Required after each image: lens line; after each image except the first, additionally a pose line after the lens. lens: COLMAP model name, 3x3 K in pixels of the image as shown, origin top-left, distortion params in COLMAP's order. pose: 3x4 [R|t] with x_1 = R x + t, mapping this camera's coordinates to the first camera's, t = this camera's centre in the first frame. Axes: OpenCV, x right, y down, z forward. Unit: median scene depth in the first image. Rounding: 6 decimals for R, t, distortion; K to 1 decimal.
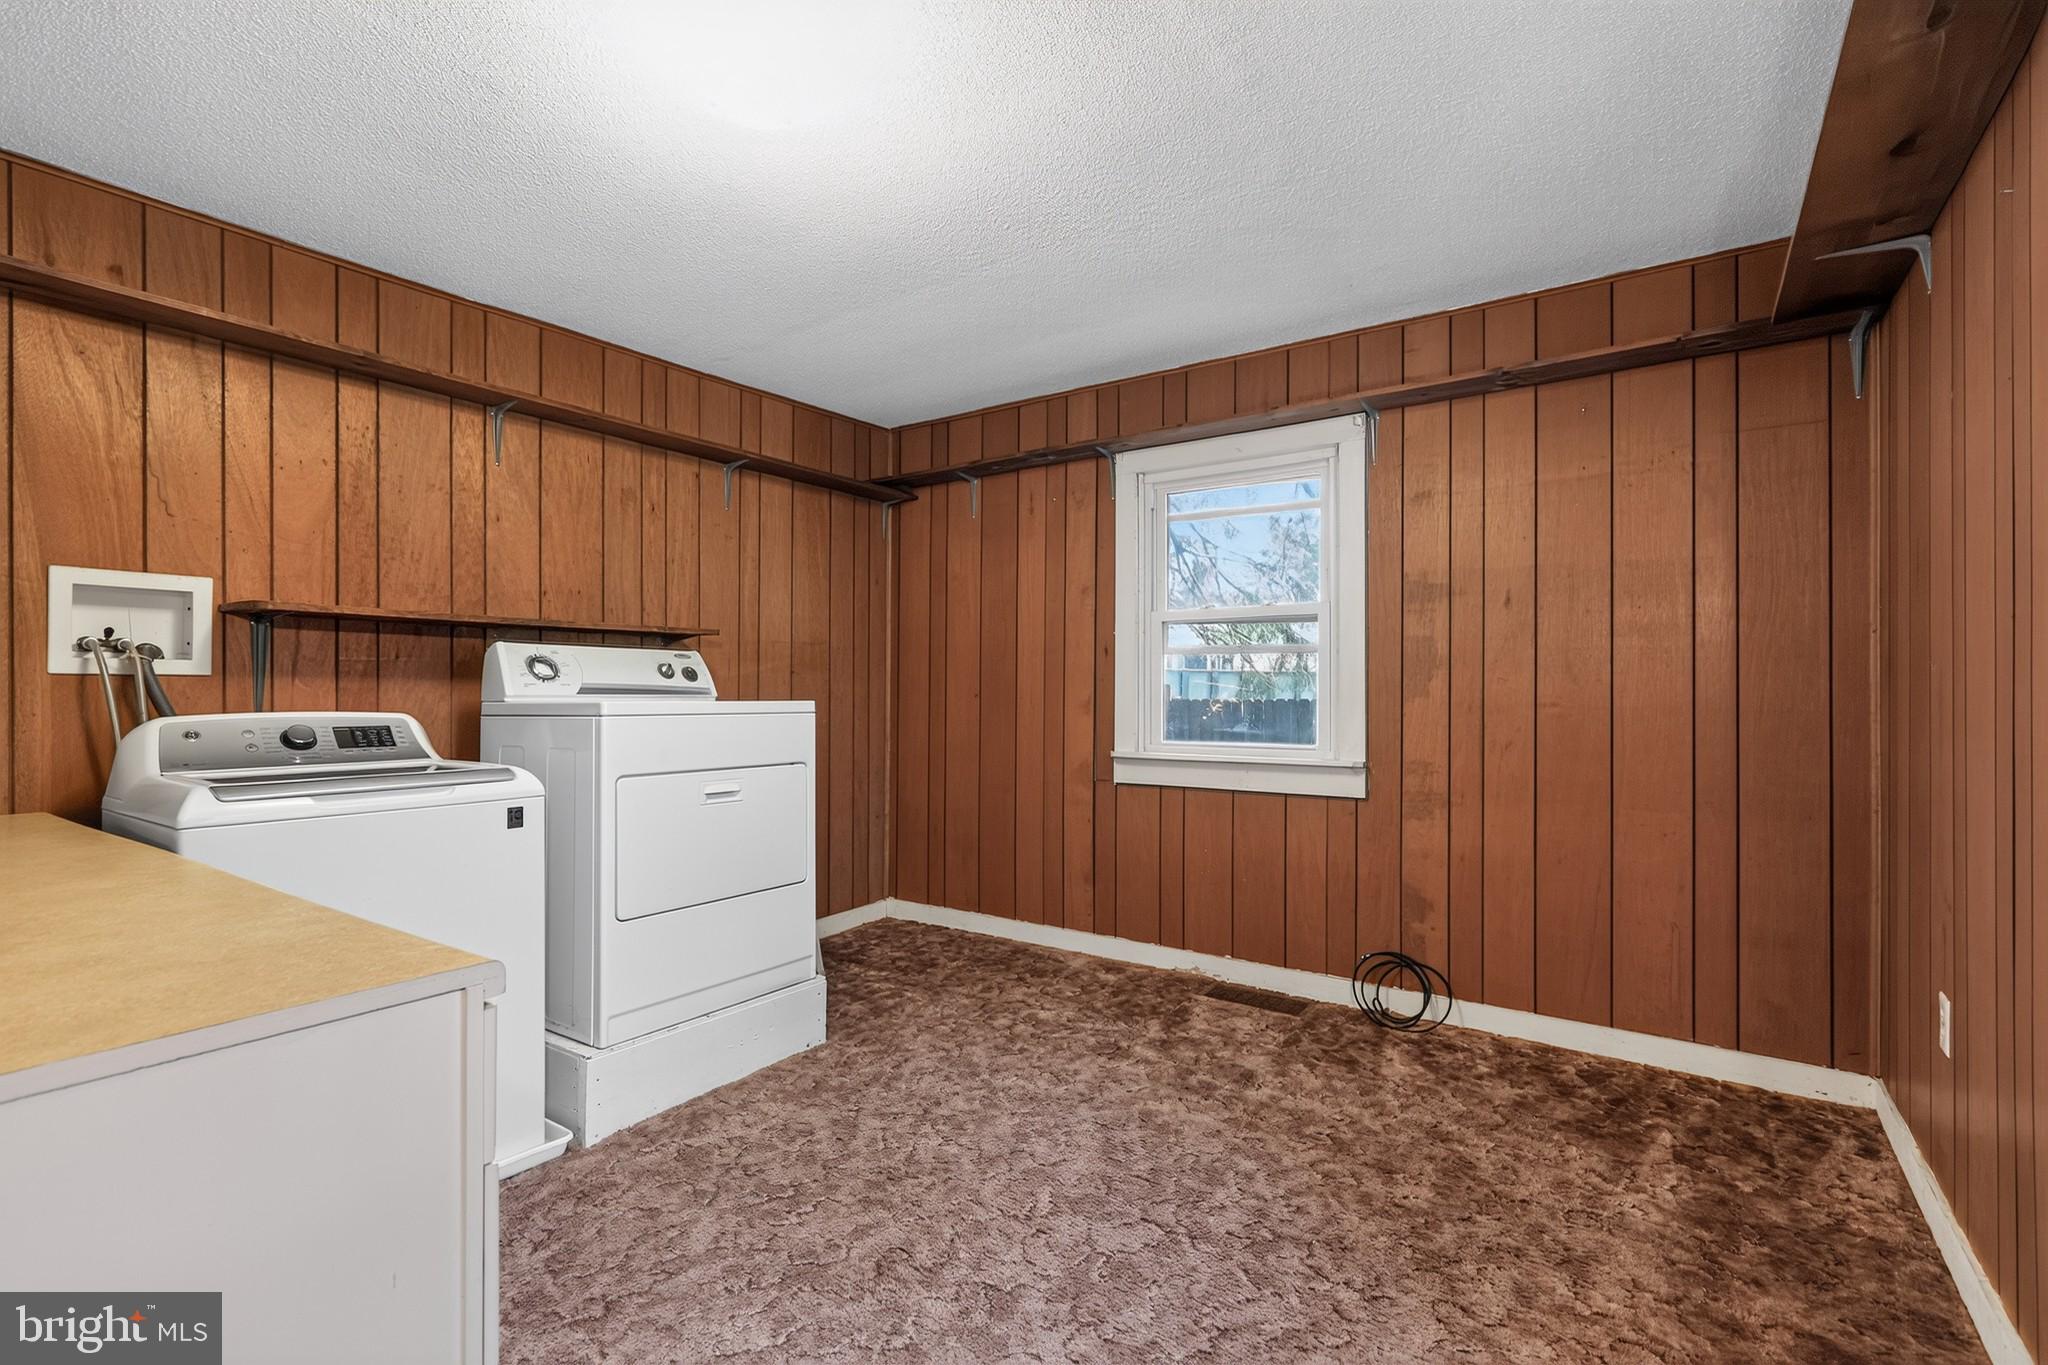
lens RADIAL K [[904.6, 0, 1024.0], [0, 904.6, 682.5], [0, 0, 1]] dist [-0.011201, -0.000049]
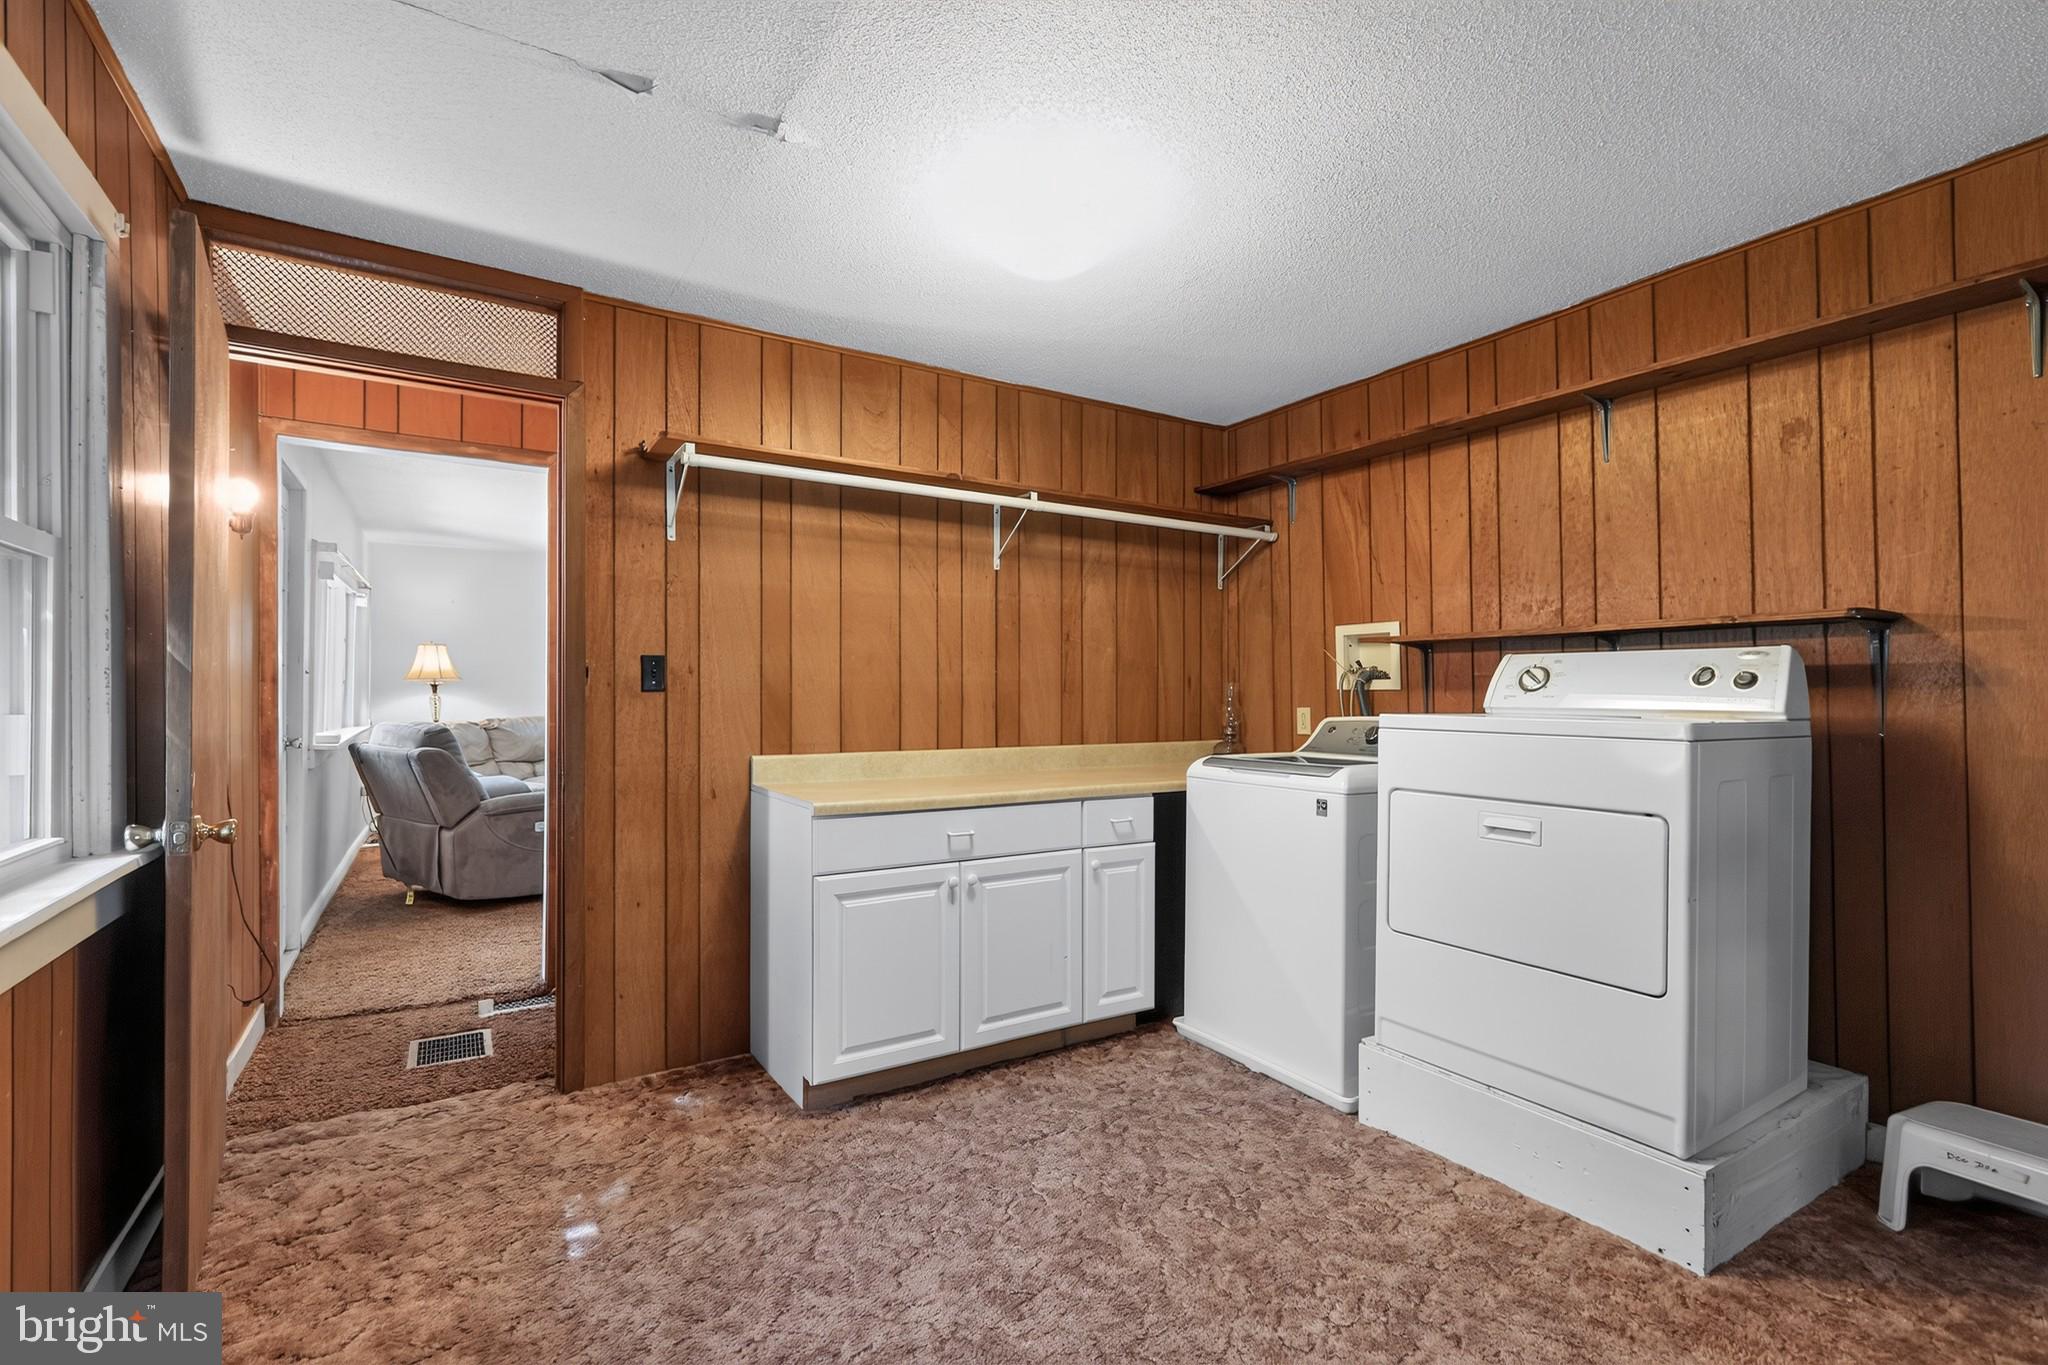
lens RADIAL K [[909.8, 0, 1024.0], [0, 909.8, 682.5], [0, 0, 1]] dist [0.016970, -0.000013]
pose [[-0.374956, -0.009039, -0.926999, 0.626833], [0.013356, 0.999796, -0.015151, -0.005026], [0.926946, -0.018062, -0.374759, 0.937442]]
